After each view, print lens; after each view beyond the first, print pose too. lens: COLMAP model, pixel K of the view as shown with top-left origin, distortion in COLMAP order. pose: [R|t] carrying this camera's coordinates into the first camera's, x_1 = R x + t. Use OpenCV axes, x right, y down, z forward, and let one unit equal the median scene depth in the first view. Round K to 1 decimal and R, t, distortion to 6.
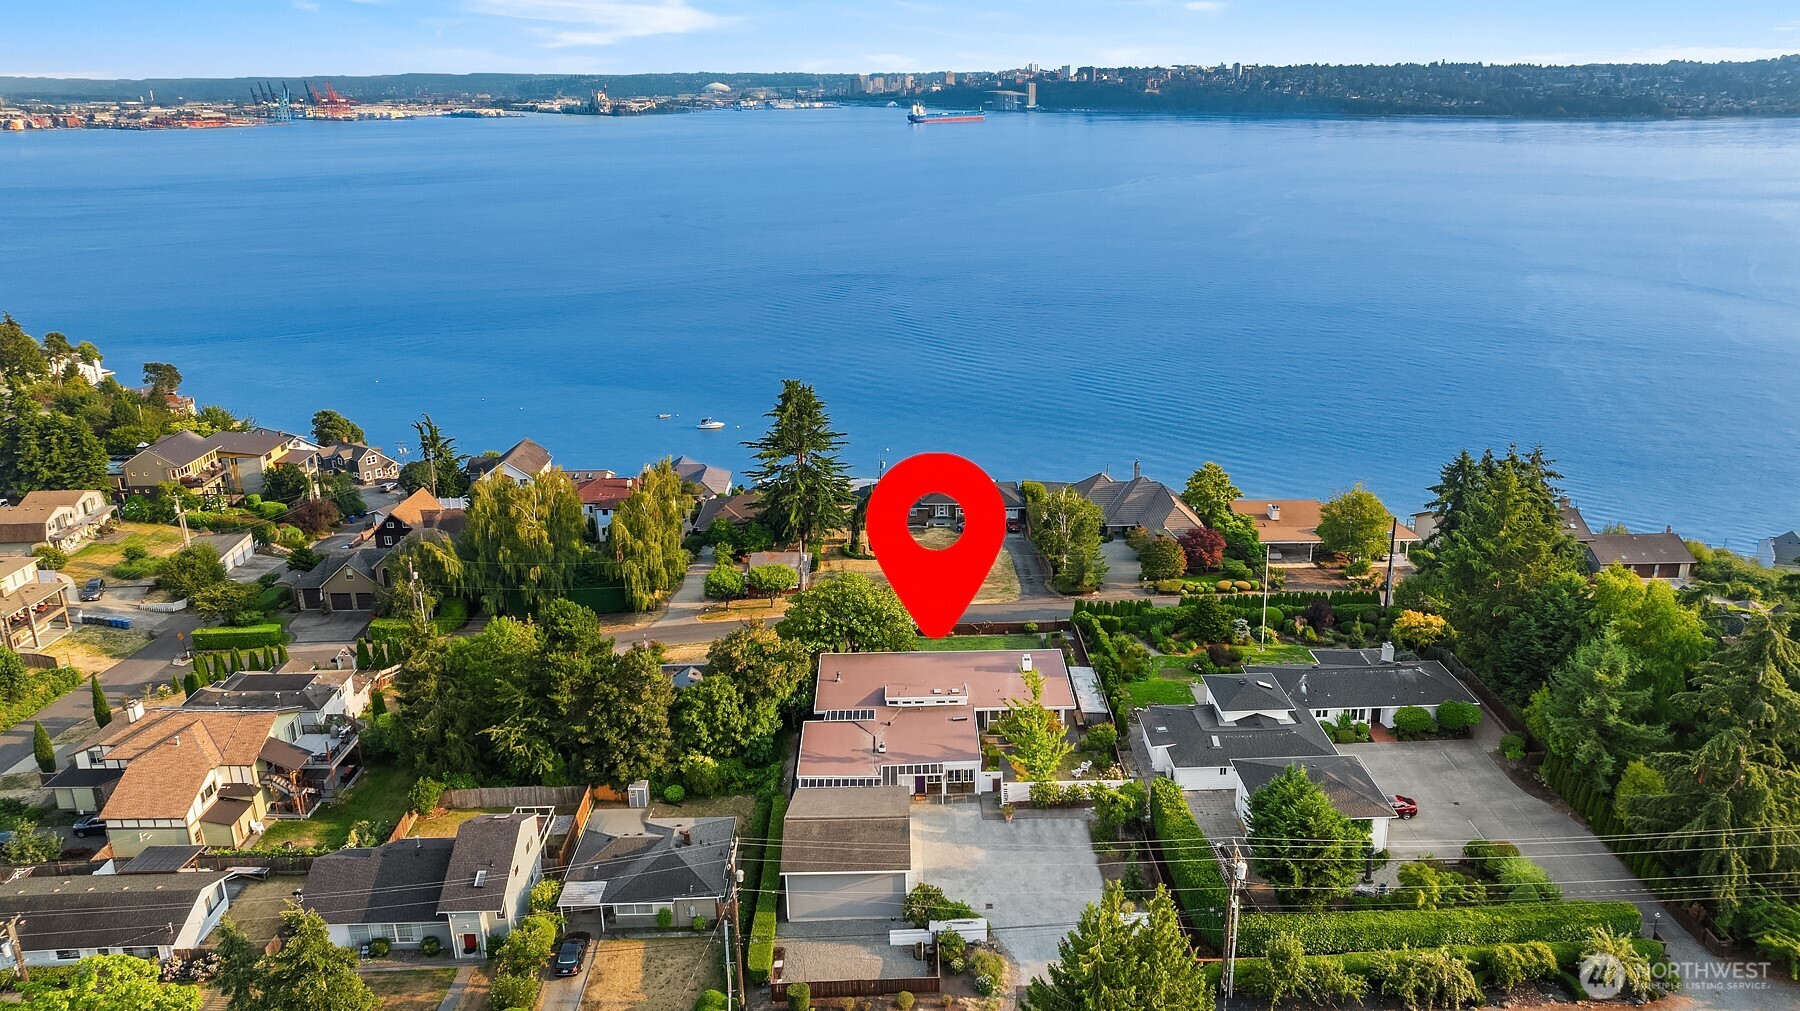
lens RADIAL K [[1260.7, 0, 909.5], [0, 1260.7, 504.0], [0, 0, 1]] dist [-0.030209, 0.004559]
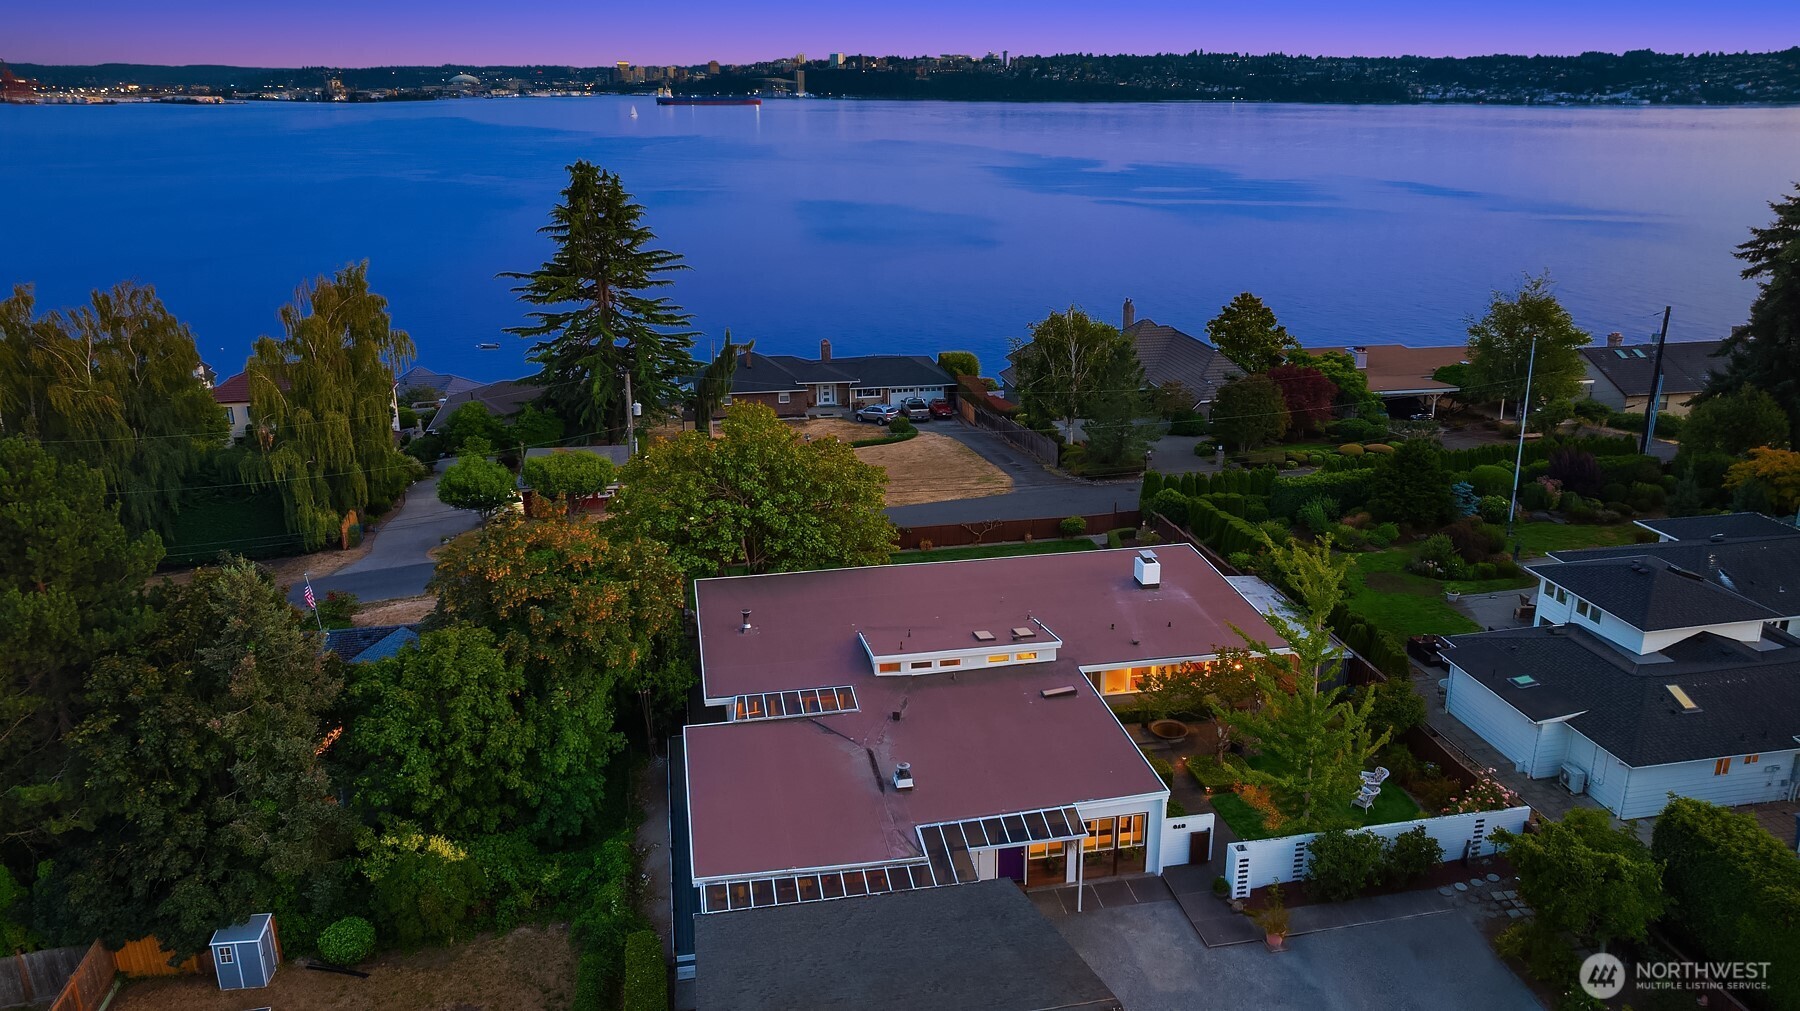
lens RADIAL K [[1260.7, 0, 899.9], [0, 1260.7, 510.8], [0, 0, 1]] dist [-0.030209, 0.004559]
pose [[0.985068, -0.046243, 0.165837, -0.077956], [0.046095, 0.998926, 0.004742, 0.104341], [-0.165878, 0.002973, 0.986142, 0.586332]]
